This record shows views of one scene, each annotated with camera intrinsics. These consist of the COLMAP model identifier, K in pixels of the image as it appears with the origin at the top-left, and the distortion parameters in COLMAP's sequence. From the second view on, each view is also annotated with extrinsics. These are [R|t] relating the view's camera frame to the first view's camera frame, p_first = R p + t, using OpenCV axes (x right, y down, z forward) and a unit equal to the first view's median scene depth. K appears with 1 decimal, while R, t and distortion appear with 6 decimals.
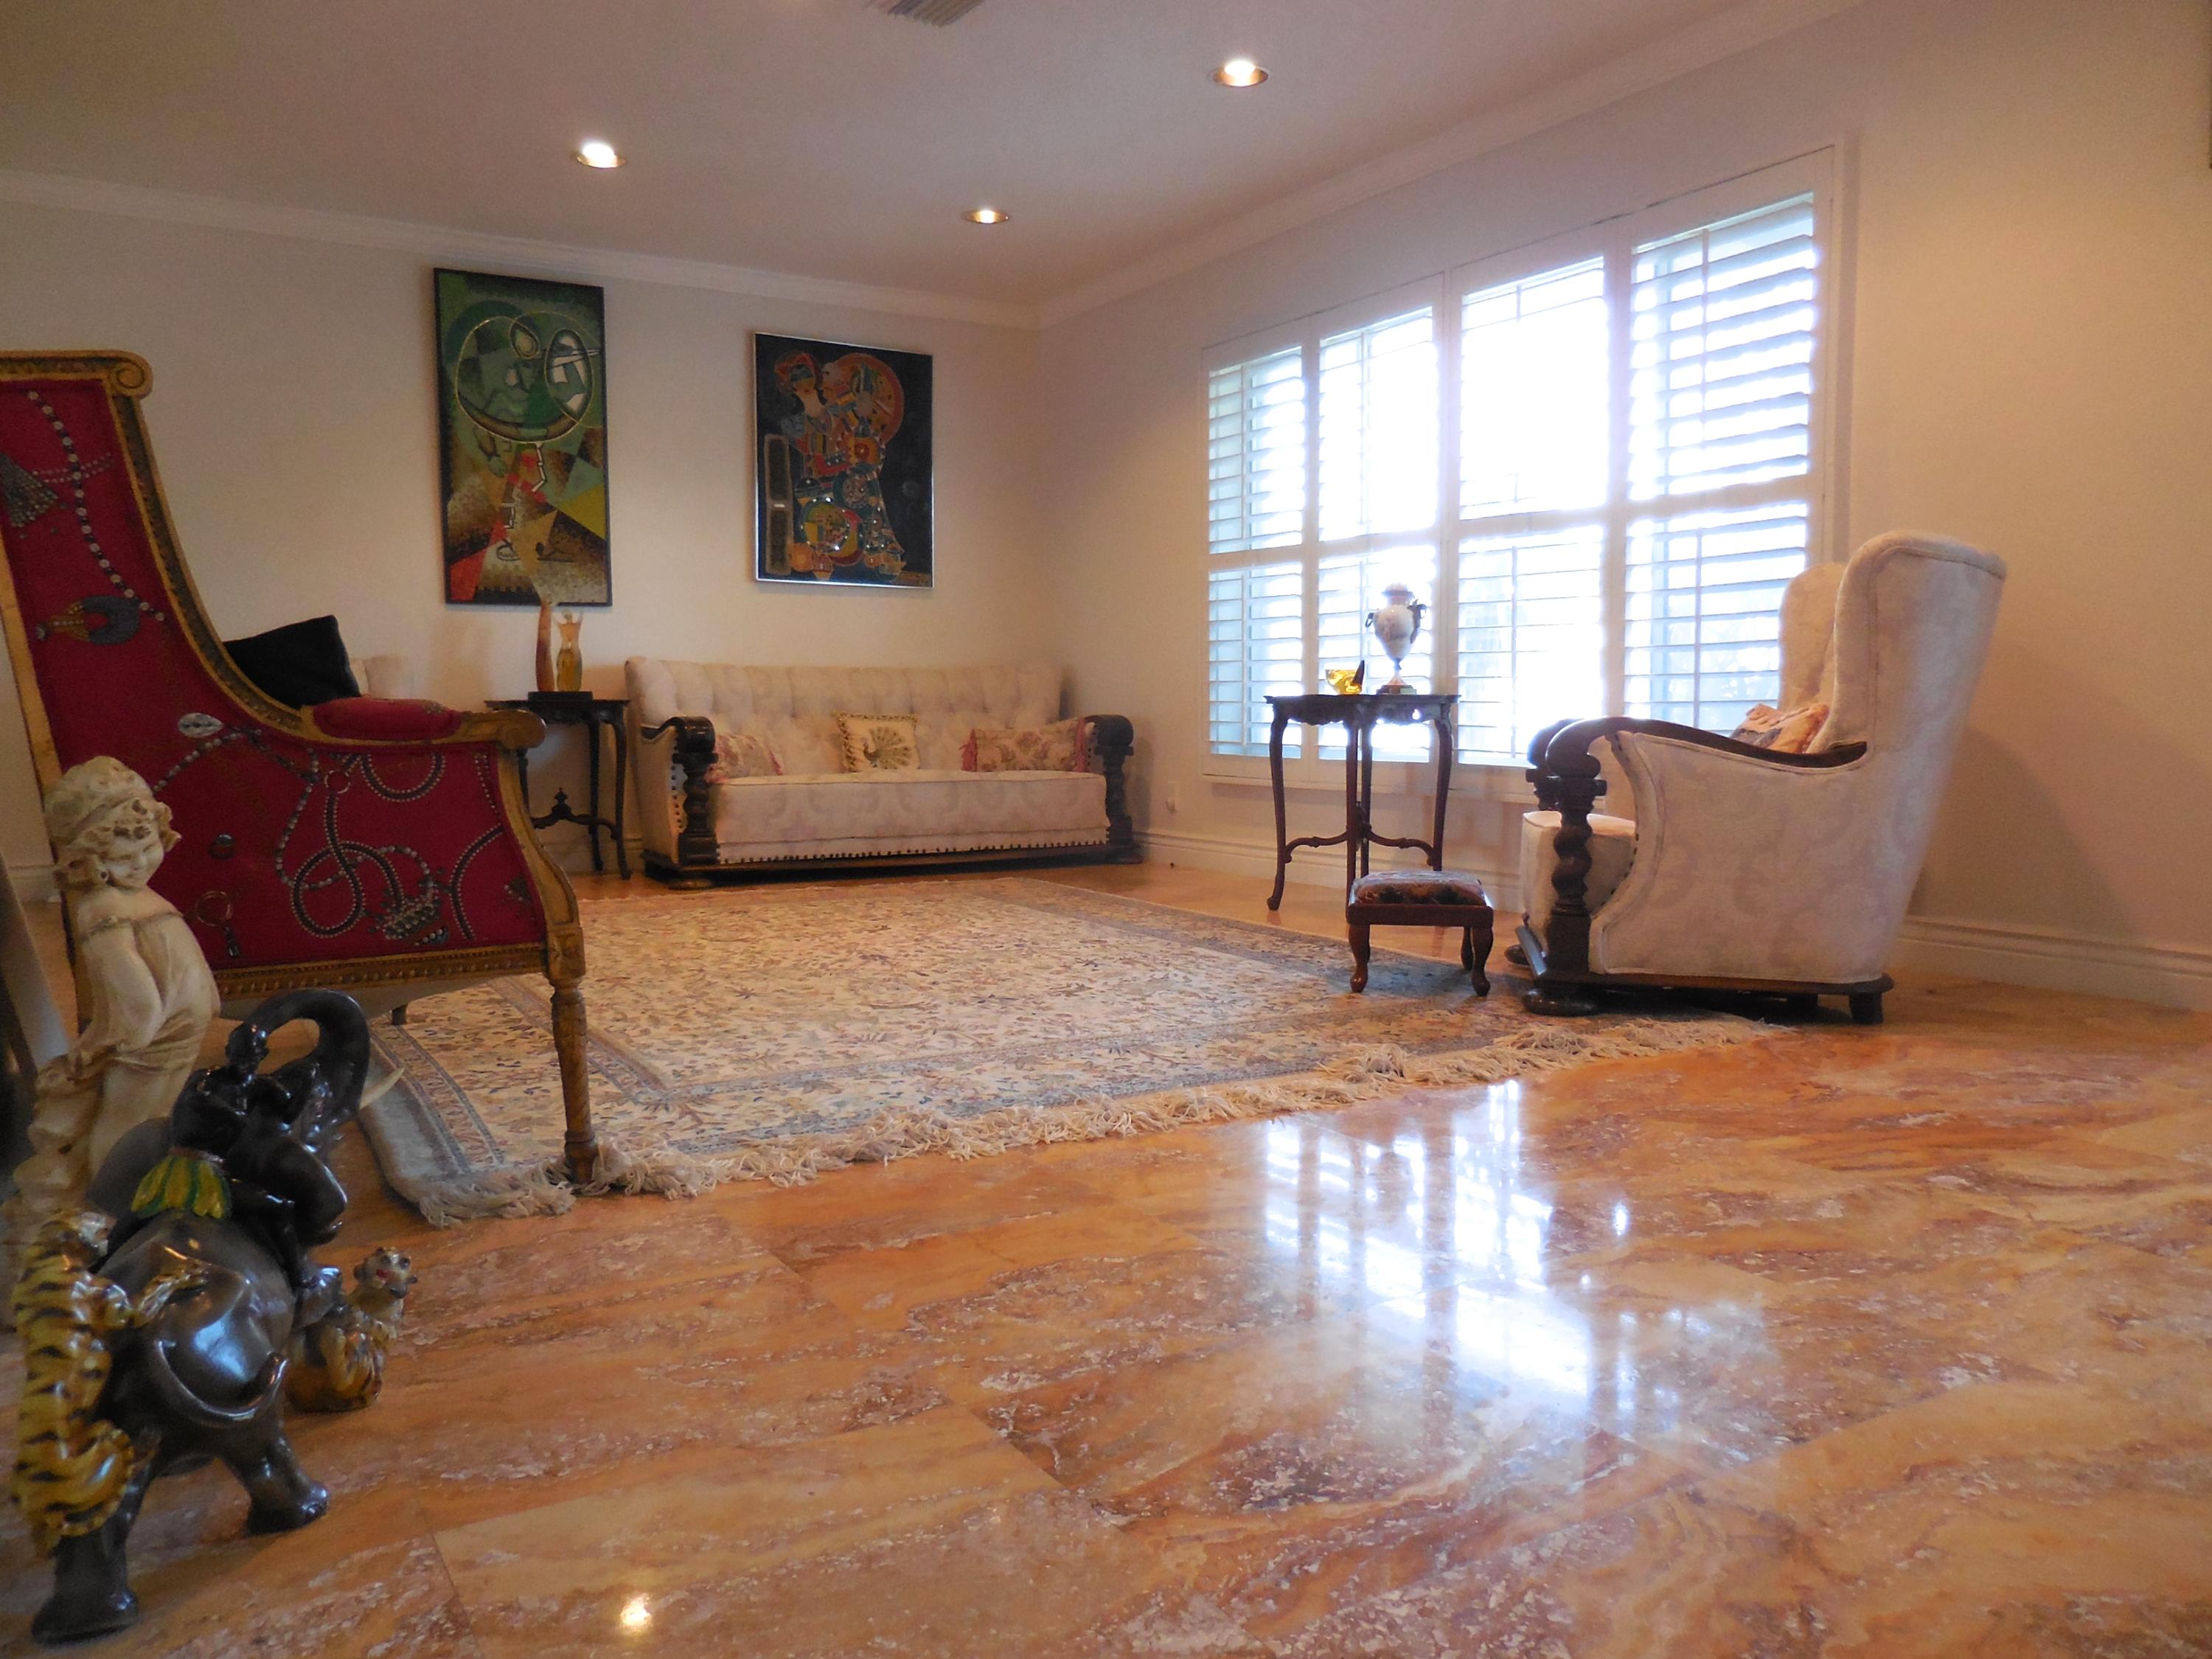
lens RADIAL K [[1690.3, 0, 1103.8], [0, 1690.3, 832.0], [0, 0, 1]] dist [-0.008255, 0.027936]
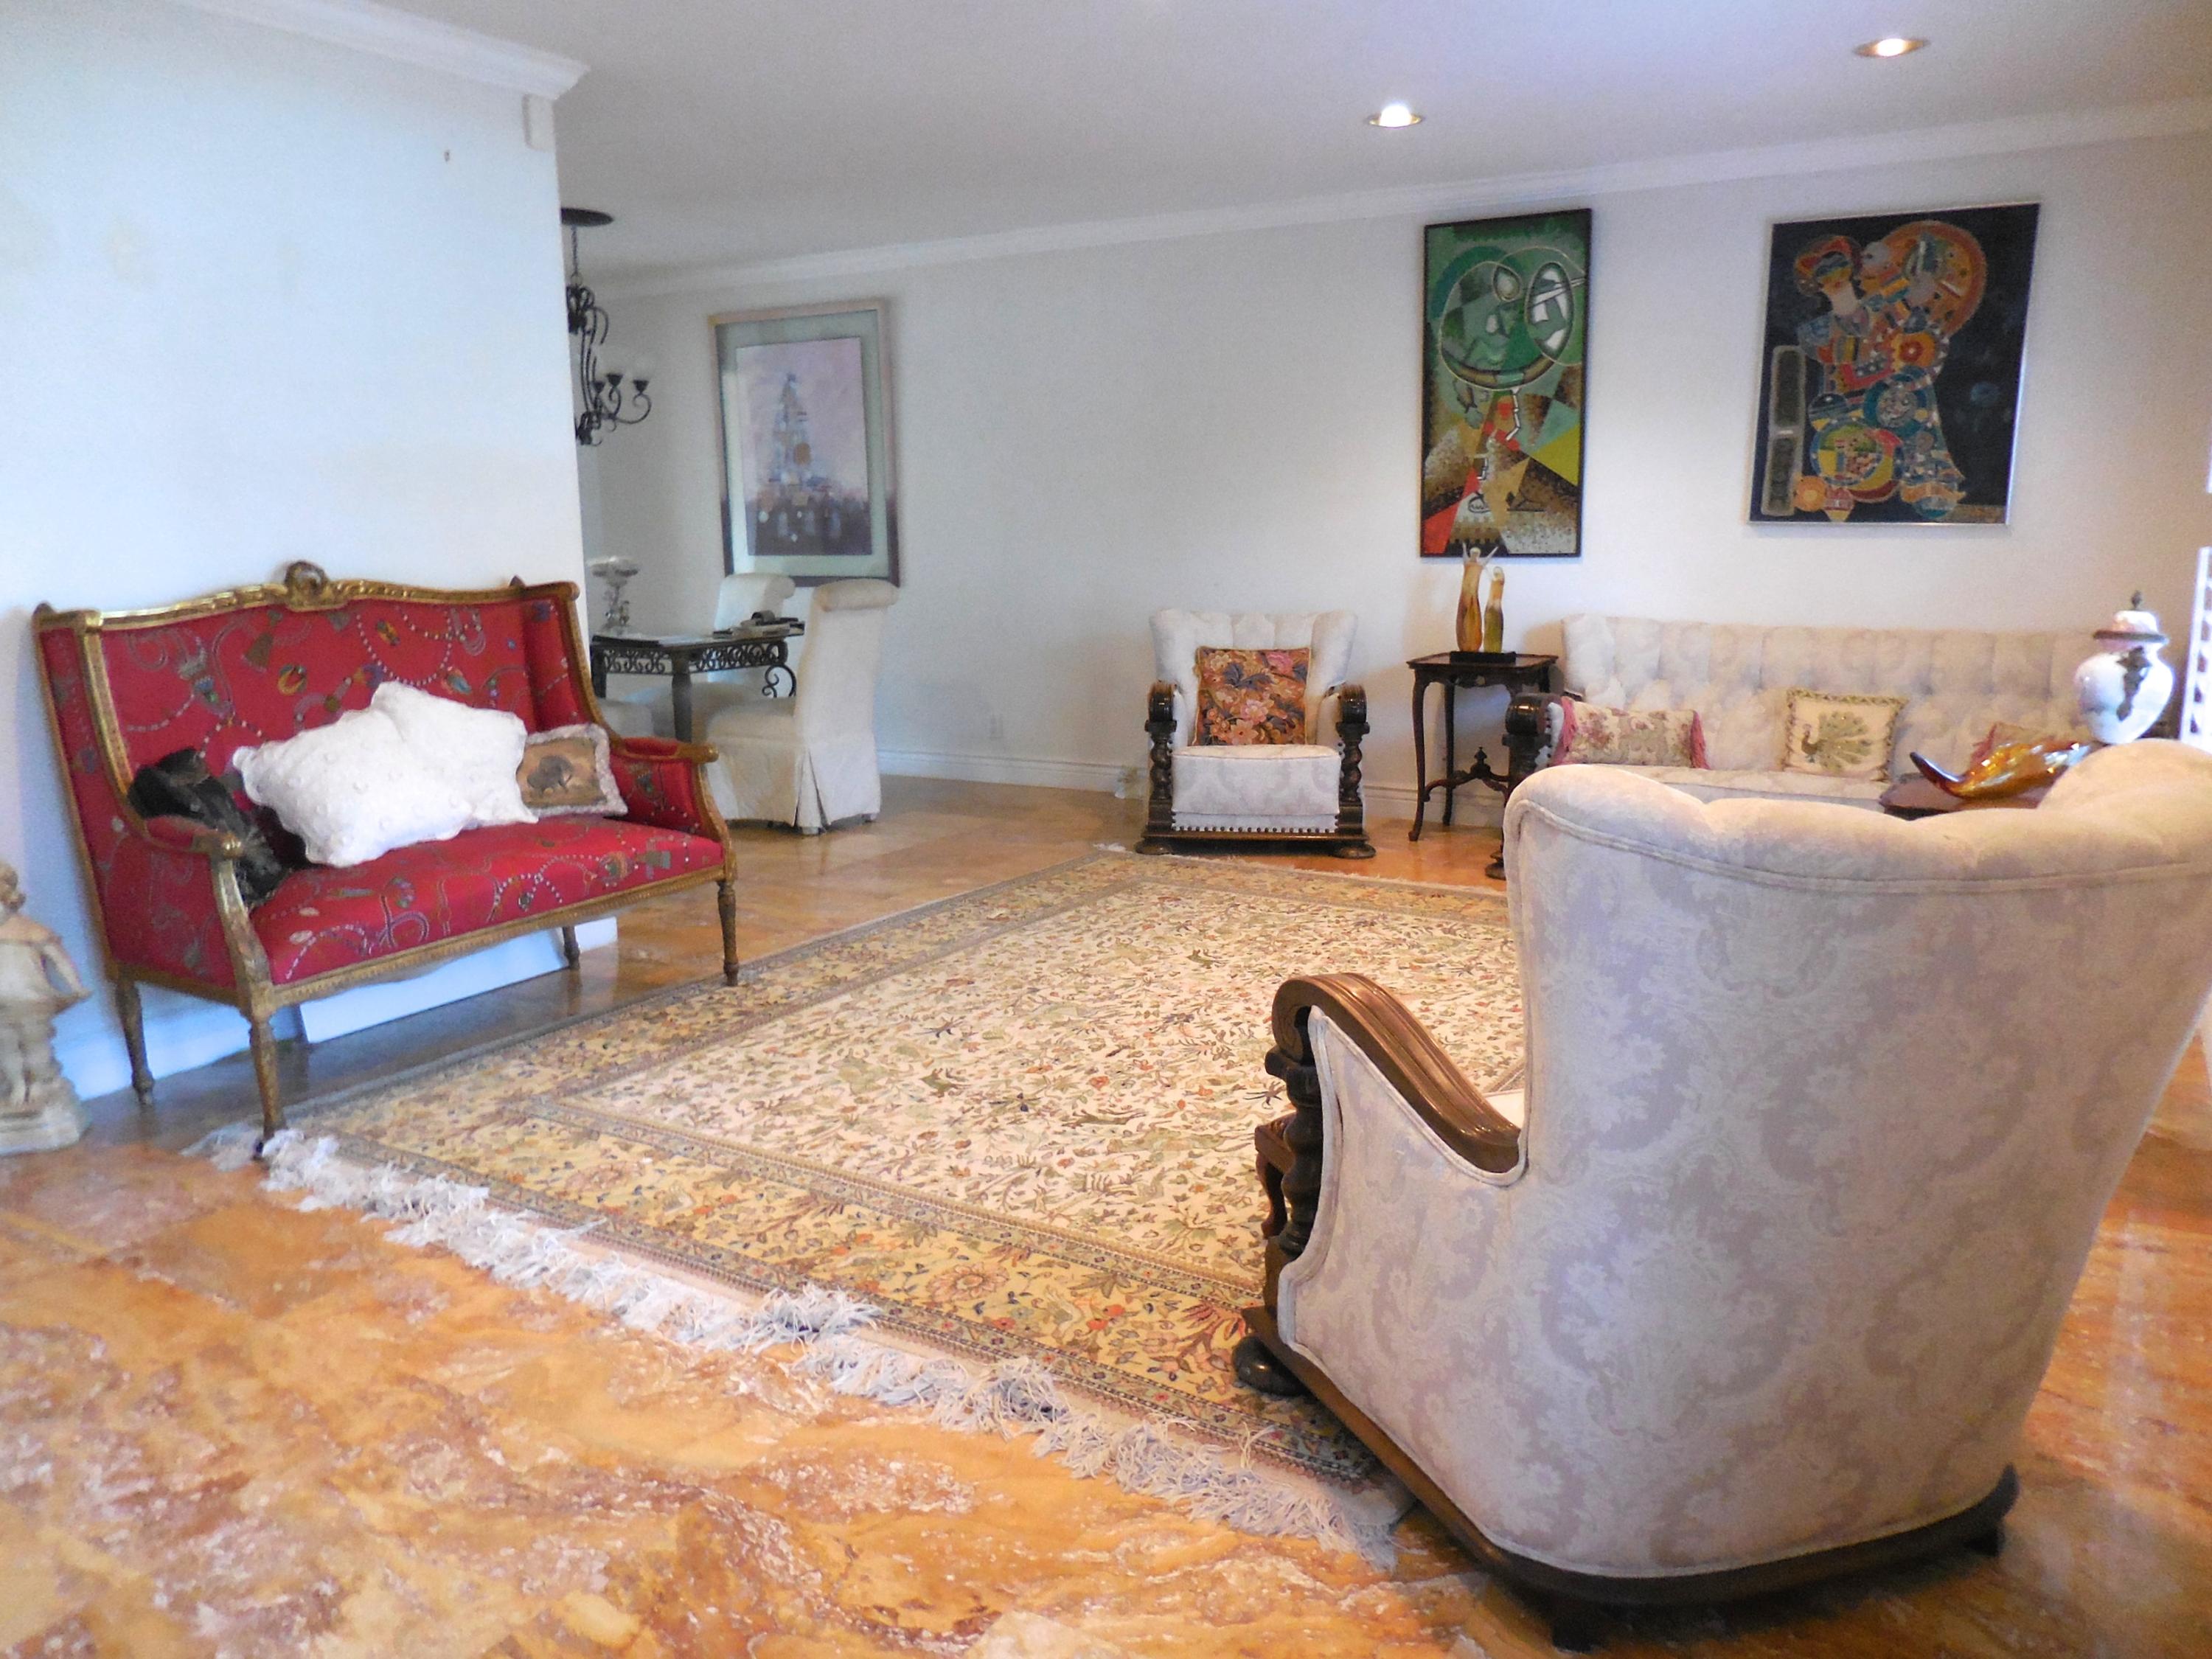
lens RADIAL K [[1690.3, 0, 1104.7], [0, 1690.3, 830.8], [0, 0, 1]] dist [-0.008255, 0.027936]
pose [[0.476678, 0.166157, -0.863232, 0.423989], [-0.060832, 0.985855, 0.156168, -0.115660], [0.876971, -0.021930, 0.480043, 0.318947]]
